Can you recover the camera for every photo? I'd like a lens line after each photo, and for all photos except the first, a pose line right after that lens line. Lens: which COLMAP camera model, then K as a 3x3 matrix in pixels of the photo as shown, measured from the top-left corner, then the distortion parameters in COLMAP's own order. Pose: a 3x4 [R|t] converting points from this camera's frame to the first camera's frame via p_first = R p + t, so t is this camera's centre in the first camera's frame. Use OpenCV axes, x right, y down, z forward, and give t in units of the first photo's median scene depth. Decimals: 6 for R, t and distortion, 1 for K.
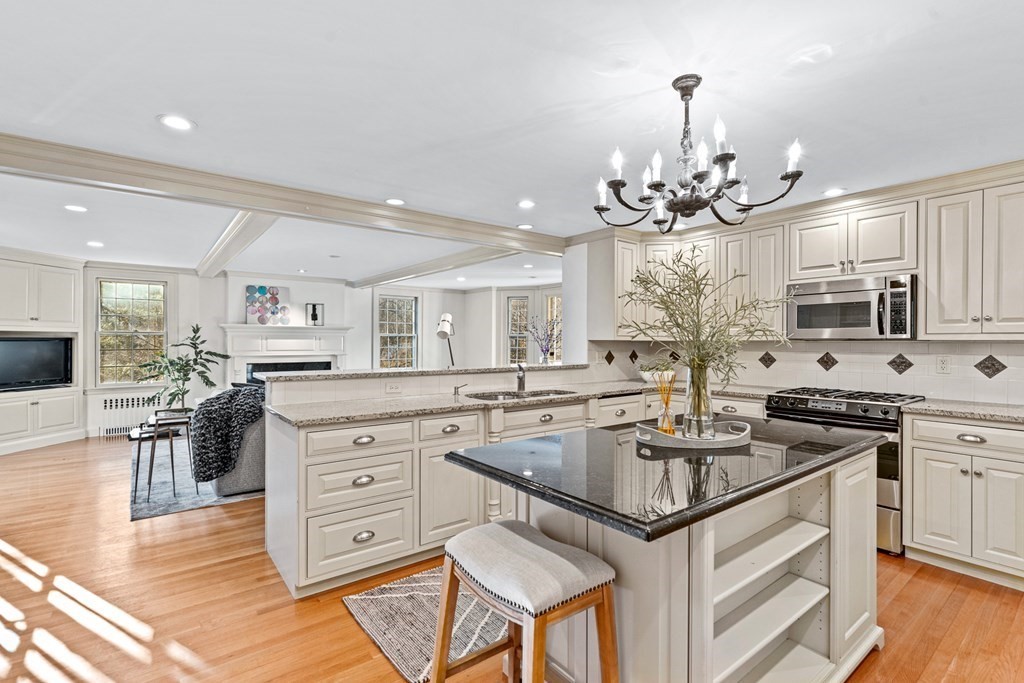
lens RADIAL K [[491.0, 0, 507.2], [0, 491.0, 341.7], [0, 0, 1]] dist [0.000386, -0.000145]
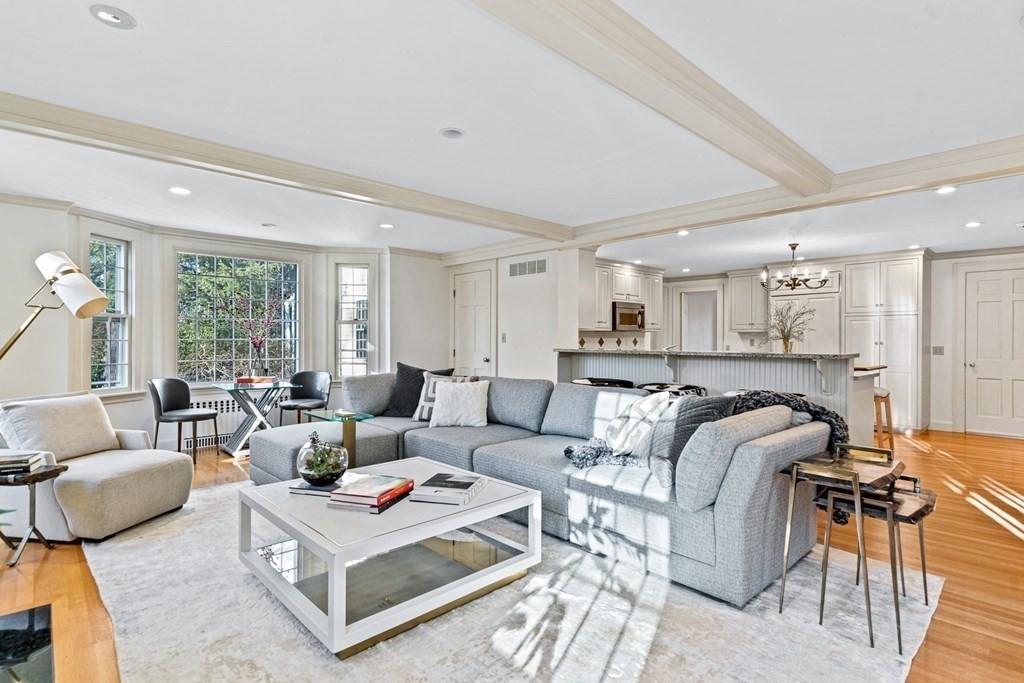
lens RADIAL K [[506.8, 0, 507.6], [0, 506.8, 339.8], [0, 0, 1]] dist [0.002819, 0.001066]
pose [[-0.096959, -0.006135, 0.995269, -0.710830], [-0.004755, 0.999972, 0.005701, 0.012089], [-0.995277, -0.004180, -0.096986, 0.857360]]
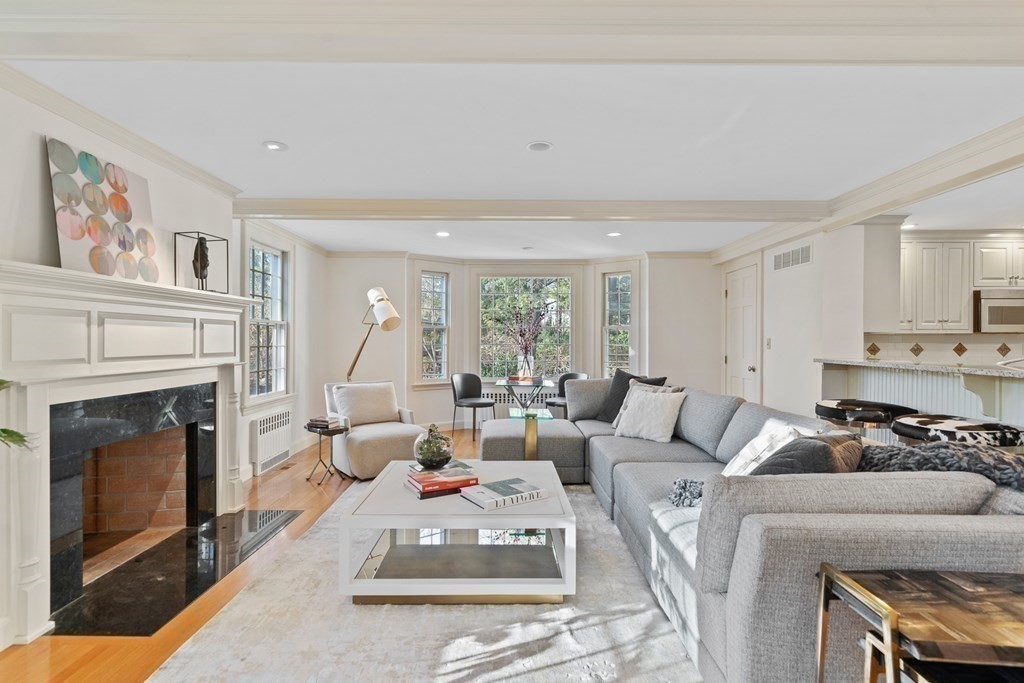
lens RADIAL K [[491.0, 0, 507.2], [0, 491.0, 341.7], [0, 0, 1]] dist [0.000386, -0.000145]
pose [[0.605111, -0.006482, 0.796115, -0.637363], [-0.001230, 0.999958, 0.009077, 0.004550], [-0.796140, -0.006471, 0.605078, 0.645432]]
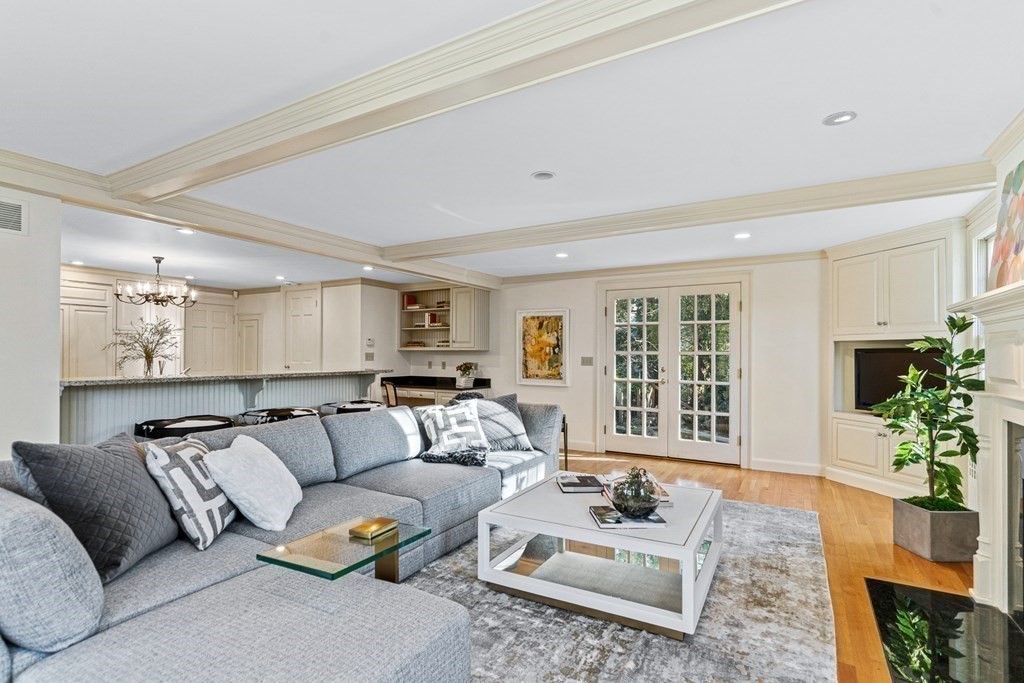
lens RADIAL K [[491.0, 0, 507.2], [0, 491.0, 341.7], [0, 0, 1]] dist [0.000386, -0.000145]
pose [[-0.928233, -0.015897, -0.371659, -0.124255], [-0.008005, 0.999709, -0.022768, 0.002551], [0.371913, -0.018159, -0.928090, 1.243612]]
